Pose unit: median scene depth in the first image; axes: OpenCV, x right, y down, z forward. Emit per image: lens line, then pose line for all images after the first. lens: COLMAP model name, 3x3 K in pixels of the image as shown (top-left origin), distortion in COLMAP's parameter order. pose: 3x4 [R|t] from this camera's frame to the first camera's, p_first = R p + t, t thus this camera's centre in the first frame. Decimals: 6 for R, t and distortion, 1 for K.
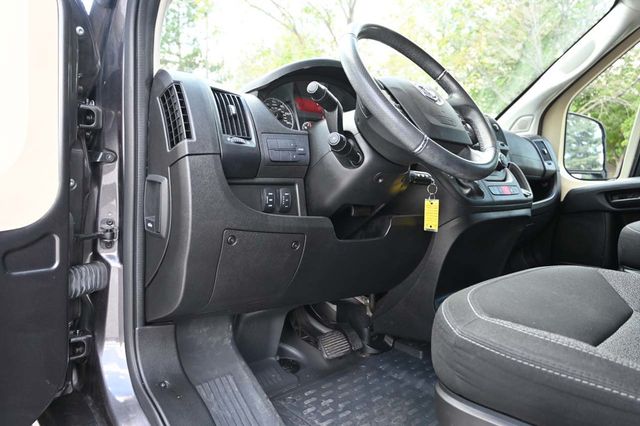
lens RADIAL K [[479.6, 0, 320.0], [0, 479.6, 213.0], [0, 0, 1]] dist [-0.001610, -0.002537]
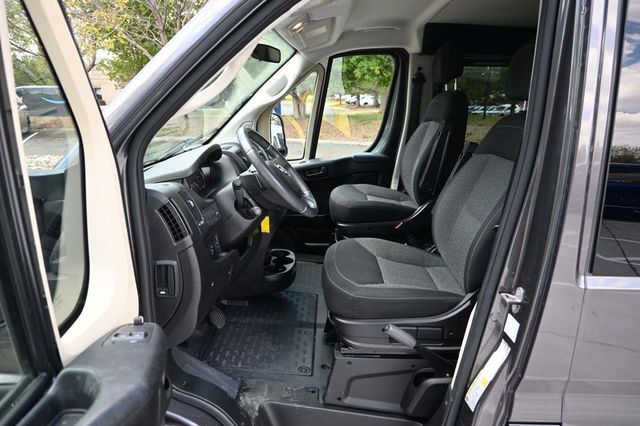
lens RADIAL K [[434.6, 0, 320.0], [0, 434.6, 213.0], [0, 0, 1]] dist [-0.004723, -0.000990]
pose [[0.714793, -0.226693, 0.661575, -0.836007], [0.118550, 0.971591, 0.204836, -0.432095], [-0.689215, -0.067985, 0.721361, -0.296580]]
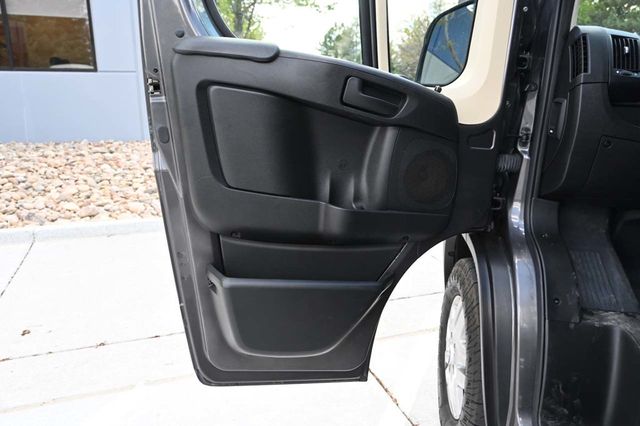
lens RADIAL K [[479.6, 0, 320.0], [0, 479.6, 213.0], [0, 0, 1]] dist [-0.001610, -0.002537]
pose [[0.656290, 0.161707, -0.736977, 0.335968], [-0.095069, 0.986702, 0.131840, 0.151051], [0.748495, -0.016462, 0.662936, -0.586898]]
